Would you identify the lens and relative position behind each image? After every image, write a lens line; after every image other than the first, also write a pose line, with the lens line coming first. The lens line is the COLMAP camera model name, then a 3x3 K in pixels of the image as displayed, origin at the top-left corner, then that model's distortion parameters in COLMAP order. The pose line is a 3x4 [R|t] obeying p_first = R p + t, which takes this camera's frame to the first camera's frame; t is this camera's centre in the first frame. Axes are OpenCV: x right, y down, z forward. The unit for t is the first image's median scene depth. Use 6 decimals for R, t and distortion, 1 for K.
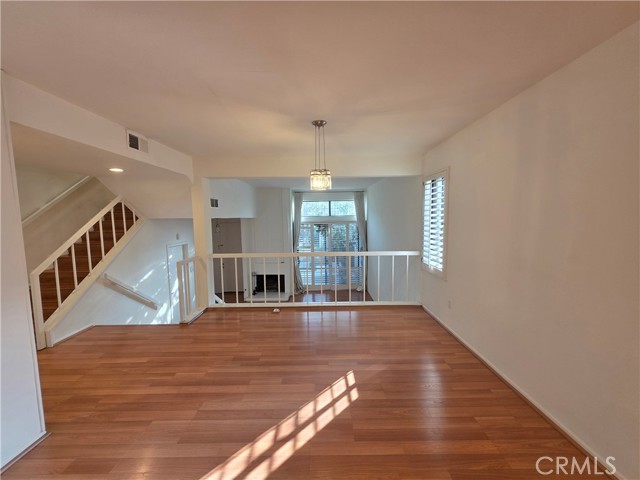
lens RADIAL K [[255.3, 0, 320.4], [0, 255.3, 238.4], [0, 0, 1]] dist [0.001626, -0.000099]
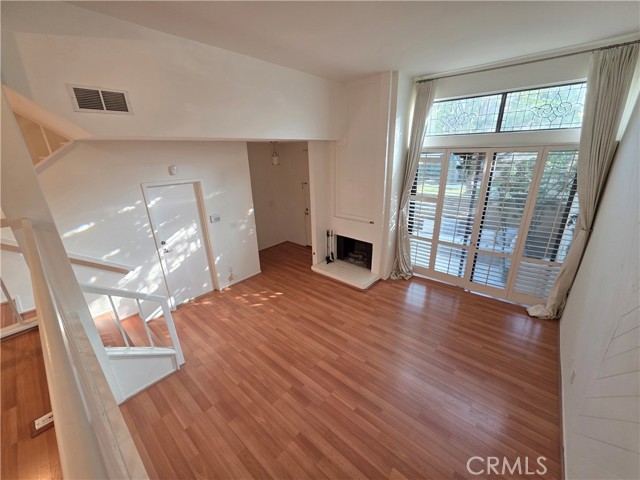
lens RADIAL K [[255.3, 0, 320.4], [0, 255.3, 240.5], [0, 0, 1]] dist [0.001626, -0.000099]
pose [[0.752847, 0.220543, -0.620147, 0.121639], [-0.041633, 0.956262, 0.289534, -0.026190], [0.656878, -0.192156, 0.729101, 0.466237]]
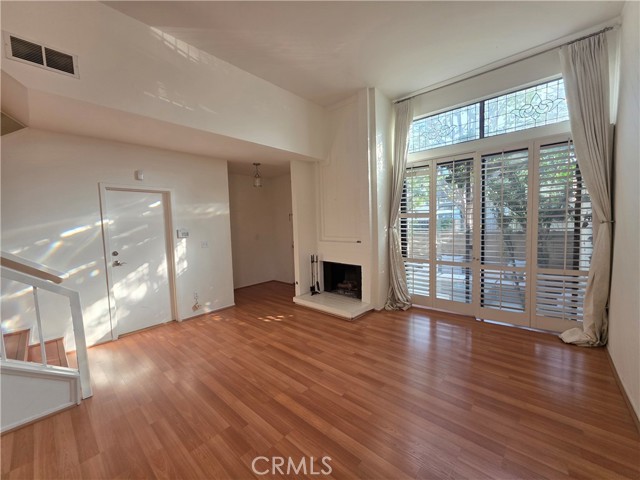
lens RADIAL K [[255.3, 0, 322.1], [0, 255.3, 242.4], [0, 0, 1]] dist [0.001626, -0.000099]
pose [[0.740745, 0.041526, -0.670502, 0.131915], [-0.036204, 0.999105, 0.021880, 0.081558], [0.670811, 0.008068, 0.741585, 0.533317]]
